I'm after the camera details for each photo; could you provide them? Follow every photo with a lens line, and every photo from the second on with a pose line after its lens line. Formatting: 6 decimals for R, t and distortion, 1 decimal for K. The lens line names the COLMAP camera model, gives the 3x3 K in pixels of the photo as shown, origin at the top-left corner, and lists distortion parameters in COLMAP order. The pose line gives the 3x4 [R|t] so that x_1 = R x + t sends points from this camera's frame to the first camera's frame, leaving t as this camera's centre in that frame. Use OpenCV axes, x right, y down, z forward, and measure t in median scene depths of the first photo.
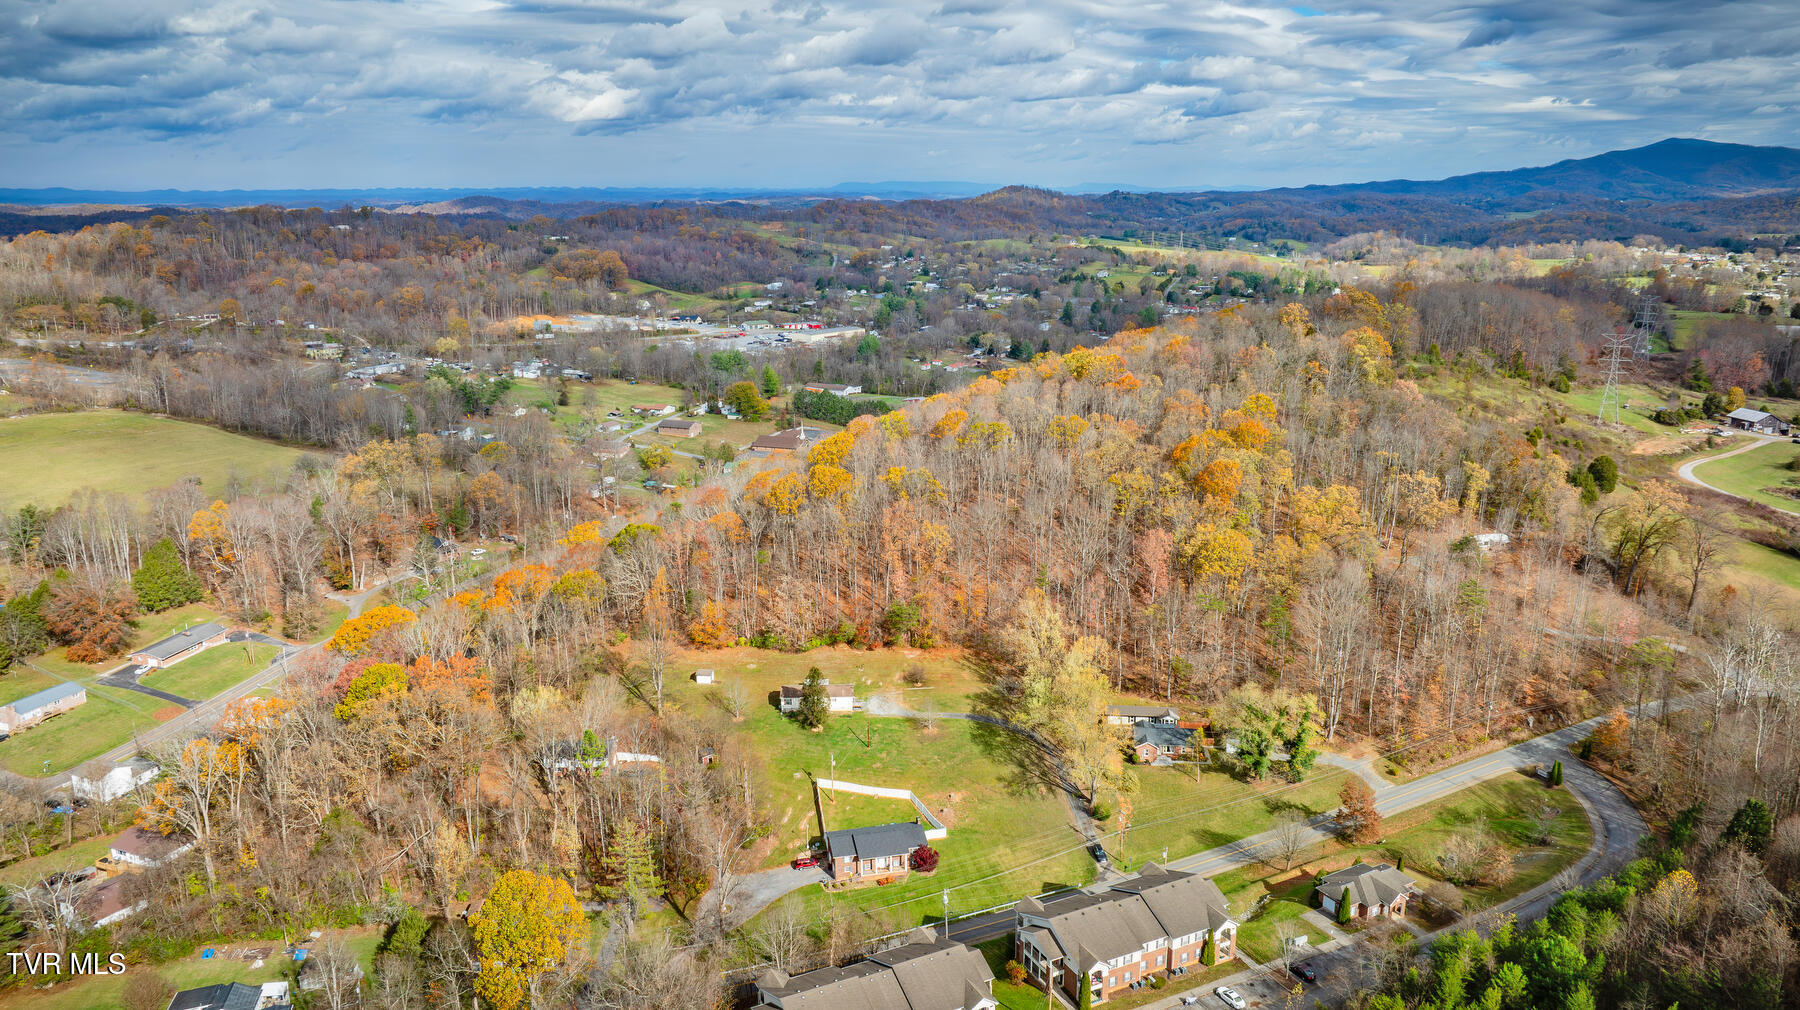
lens RADIAL K [[1139.0, 0, 900.0], [0, 1139.0, 505.0], [0, 0, 1]] dist [0.004103, -0.061278]
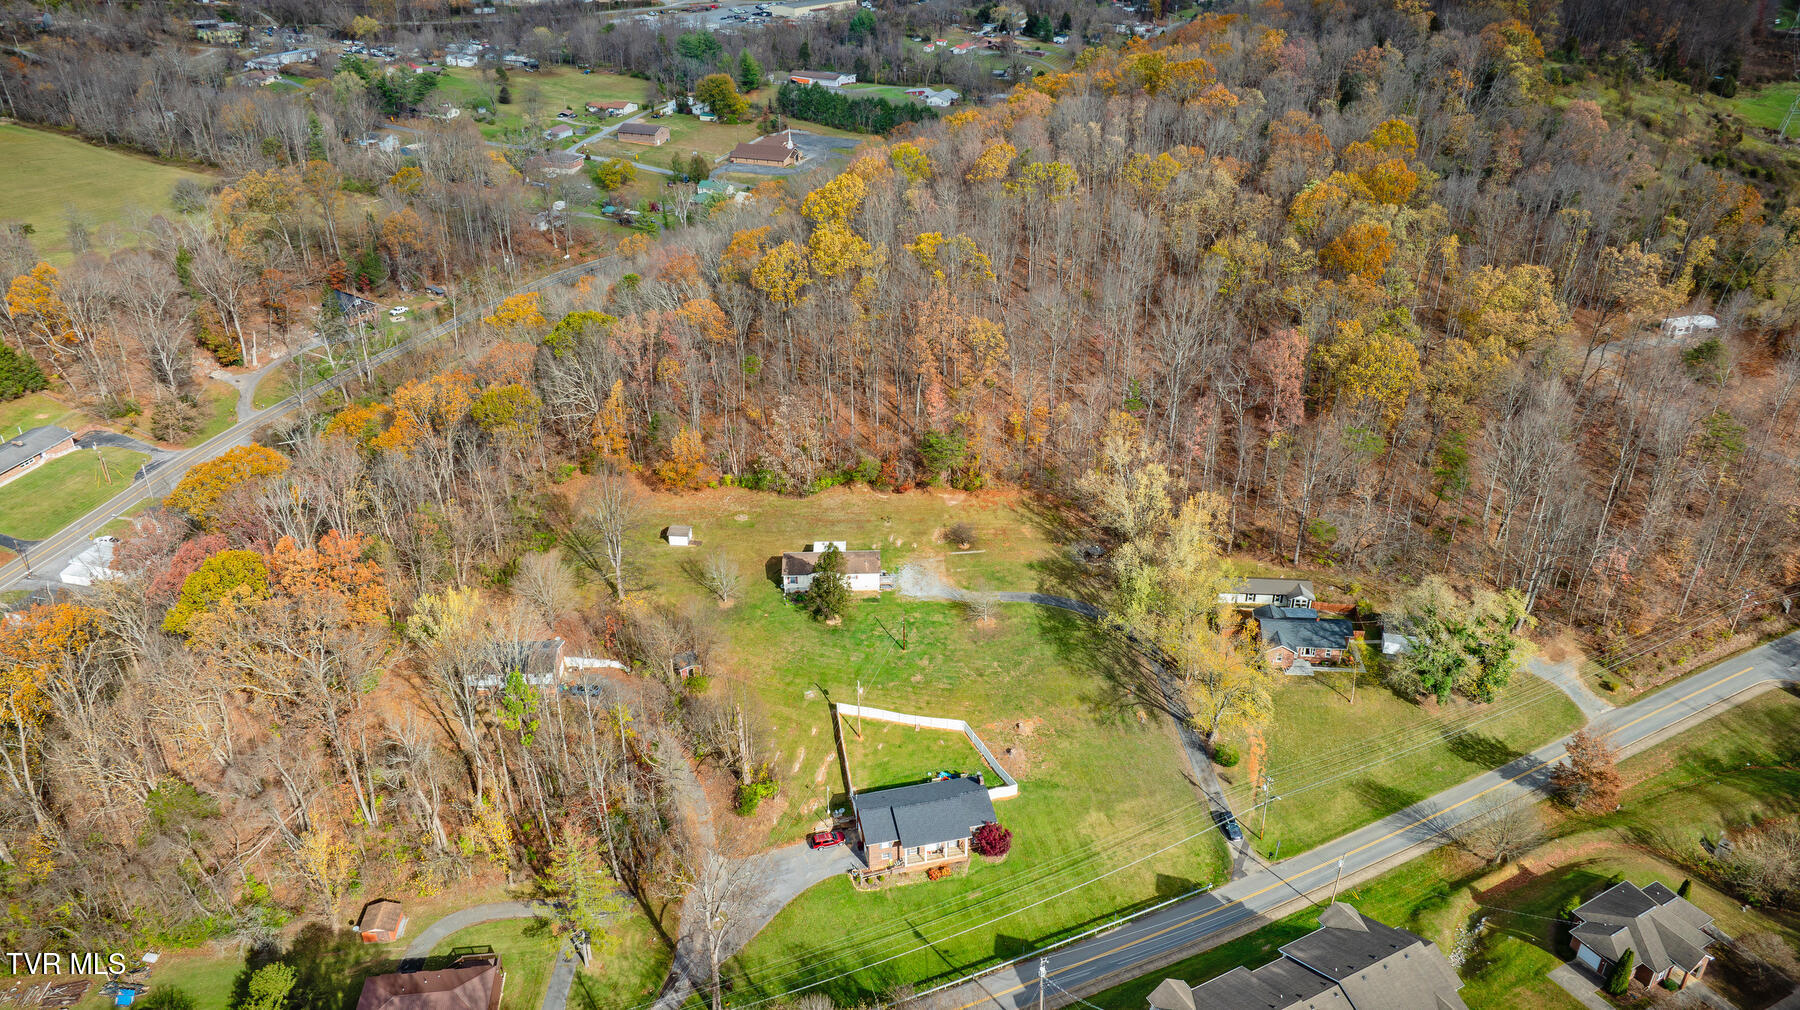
lens RADIAL K [[1212.3, 0, 904.4], [0, 1212.3, 493.2], [0, 0, 1]] dist [-0.032076, 0.026498]
pose [[0.999961, -0.003313, 0.008235, -0.028594], [0.001279, 0.971831, 0.235675, -0.061252], [-0.008784, -0.235655, 0.971797, 0.221934]]
